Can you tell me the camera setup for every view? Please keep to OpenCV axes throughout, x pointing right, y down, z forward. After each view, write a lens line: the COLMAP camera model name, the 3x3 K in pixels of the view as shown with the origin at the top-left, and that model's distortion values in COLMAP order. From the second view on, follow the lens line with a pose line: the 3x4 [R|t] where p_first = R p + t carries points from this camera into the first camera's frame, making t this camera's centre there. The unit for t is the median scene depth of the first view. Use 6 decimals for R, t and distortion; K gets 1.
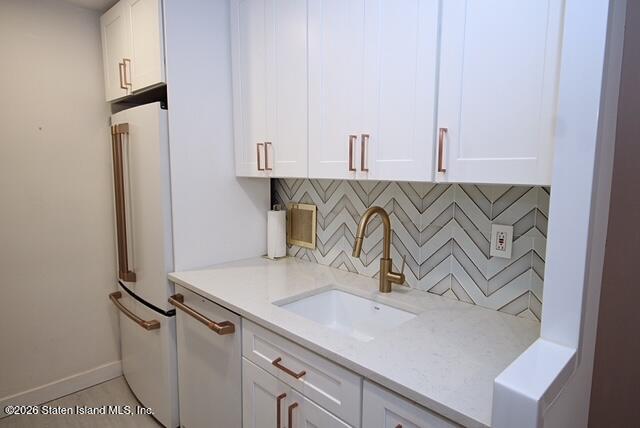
lens RADIAL K [[364.0, 0, 320.5], [0, 364.0, 217.9], [0, 0, 1]] dist [0.021949, 0.000698]
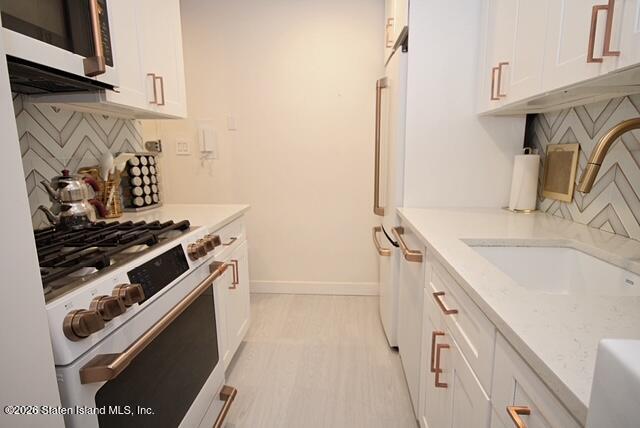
lens RADIAL K [[334.1, 0, 321.2], [0, 334.1, 215.9], [0, 0, 1]] dist [-0.002856, -0.000245]
pose [[0.657741, 0.122464, -0.743222, 0.165701], [-0.073246, 0.992418, 0.098703, 0.084689], [0.749674, -0.010484, 0.661724, 0.146276]]
